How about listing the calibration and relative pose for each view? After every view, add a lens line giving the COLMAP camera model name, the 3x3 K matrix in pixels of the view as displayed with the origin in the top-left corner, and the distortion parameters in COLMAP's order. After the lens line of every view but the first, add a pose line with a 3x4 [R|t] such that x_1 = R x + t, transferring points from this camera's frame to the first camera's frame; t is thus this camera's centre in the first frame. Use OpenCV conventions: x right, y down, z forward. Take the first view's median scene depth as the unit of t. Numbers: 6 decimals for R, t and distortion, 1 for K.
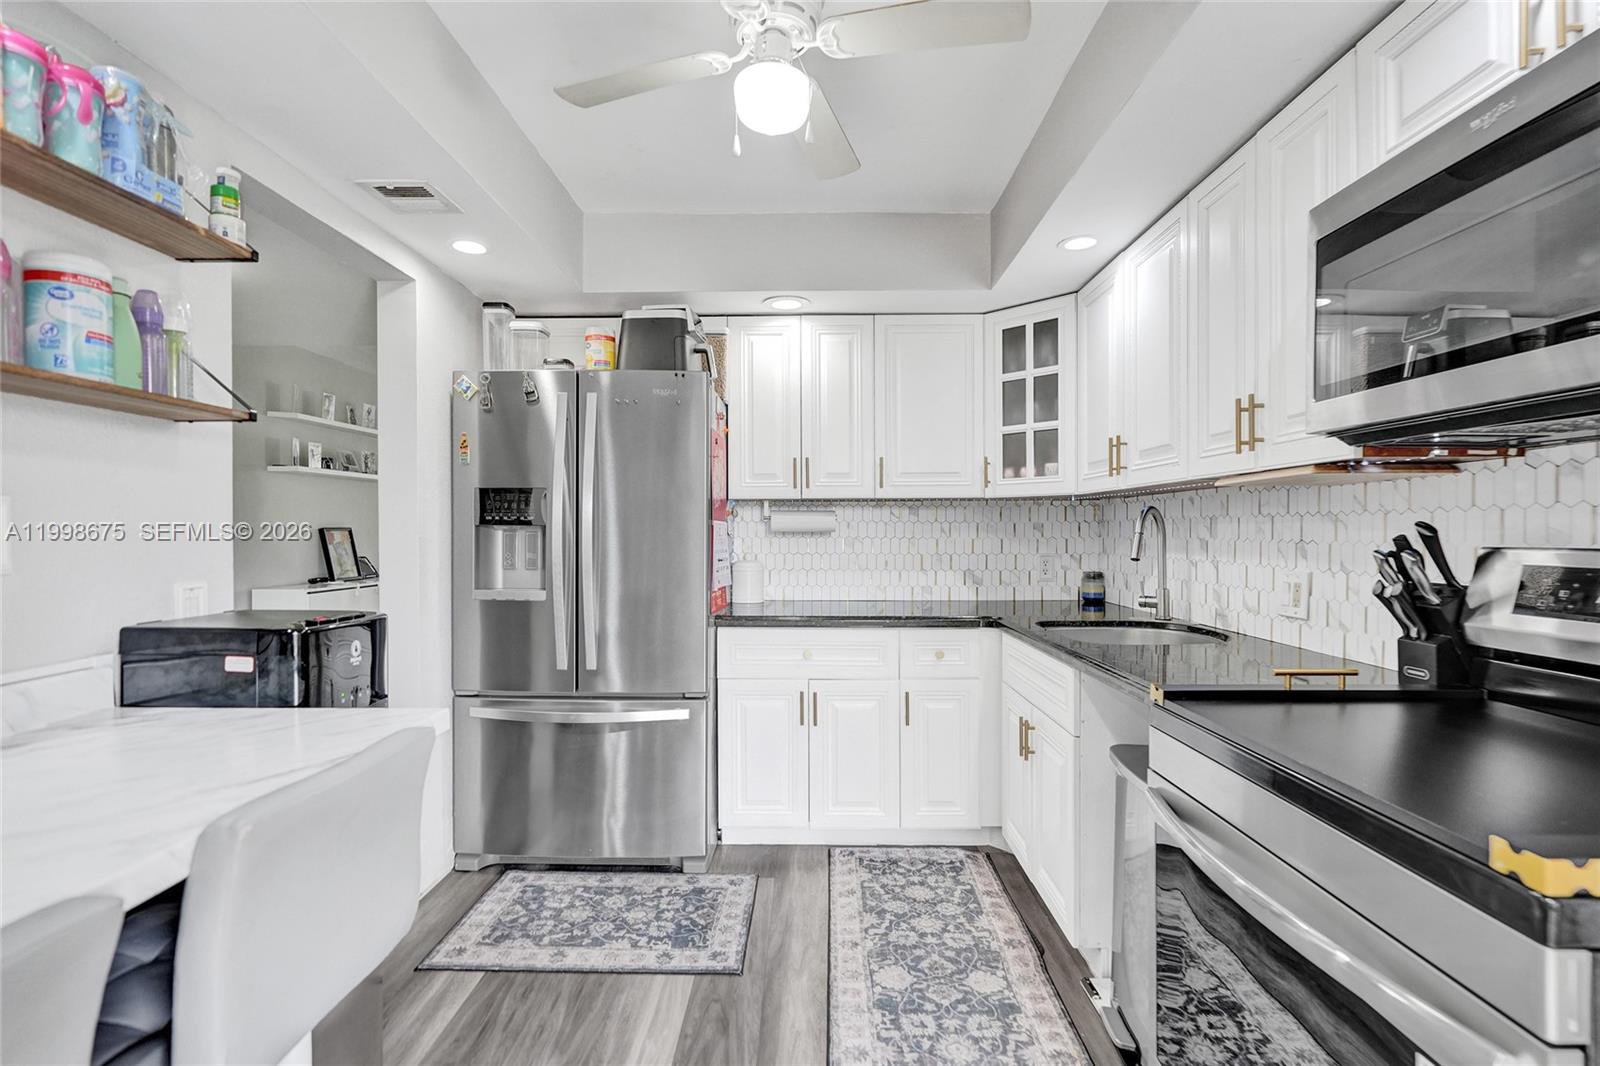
lens RADIAL K [[745.5, 0, 802.2], [0, 745.5, 531.5], [0, 0, 1]] dist [-0.003489, 0.000726]
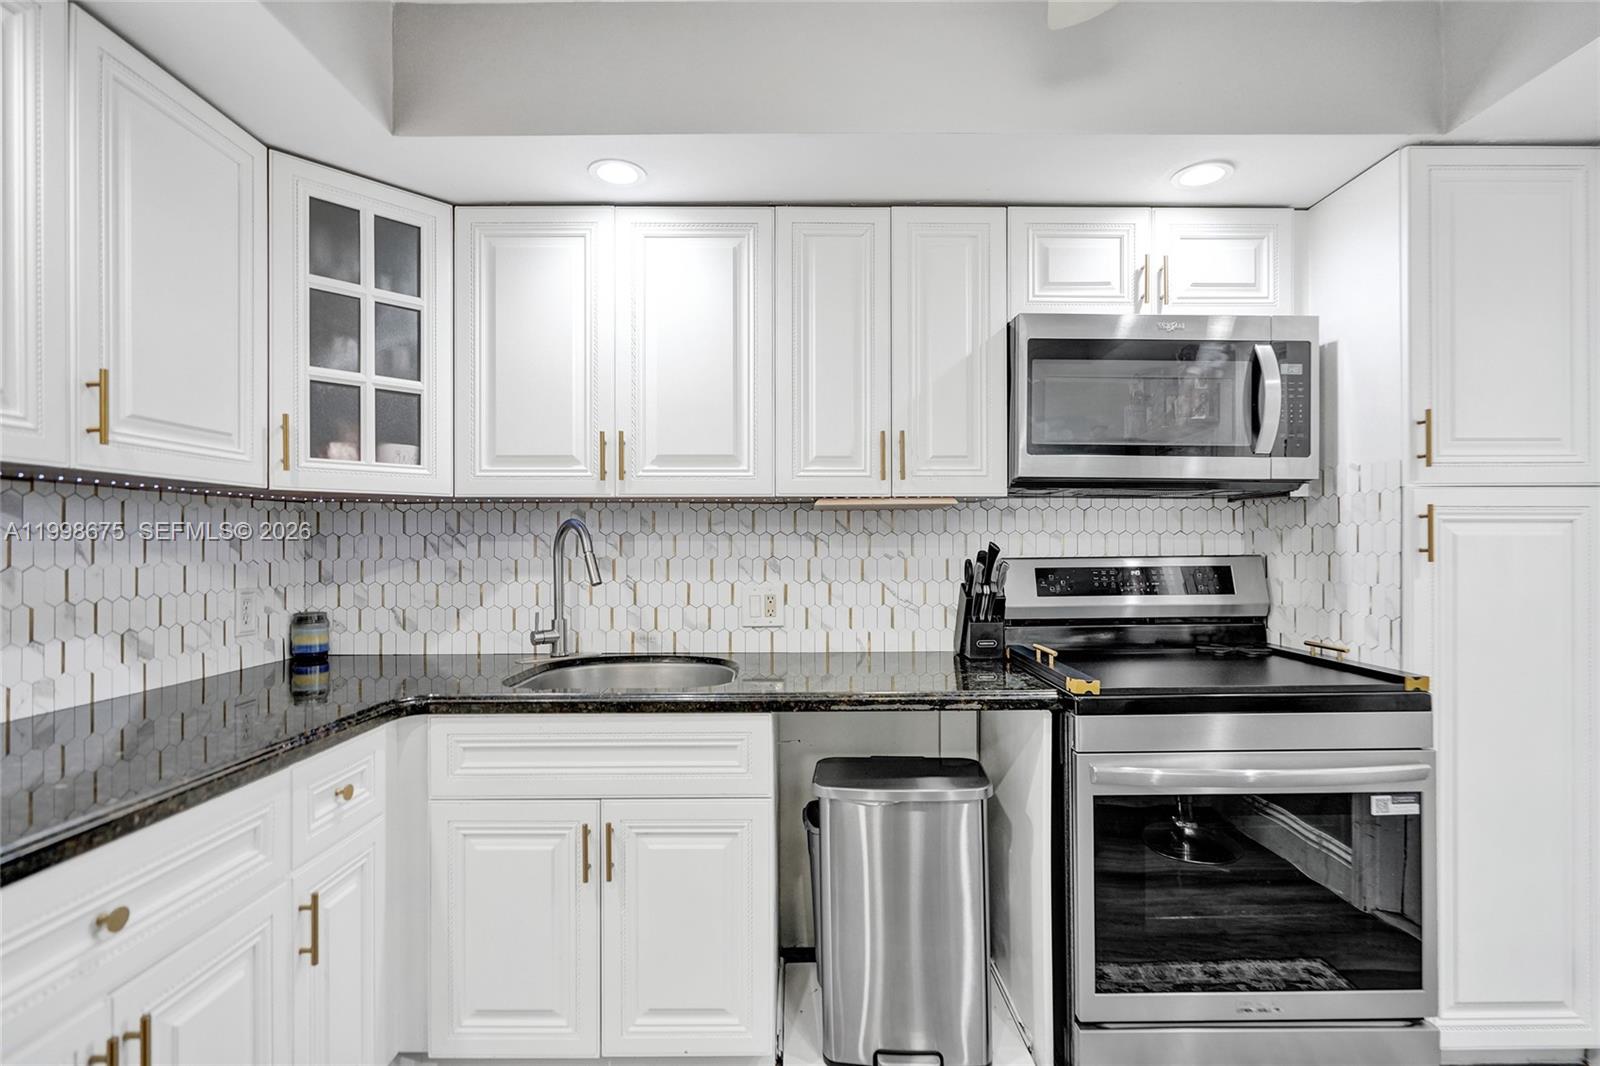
lens RADIAL K [[745.5, 0, 803.3], [0, 745.5, 540.0], [0, 0, 1]] dist [-0.003489, 0.000726]
pose [[-0.012052, 0.011093, 0.999866, -0.312176], [0.004174, 0.999930, -0.011043, -0.000735], [-0.999919, 0.004040, -0.012098, 0.653810]]
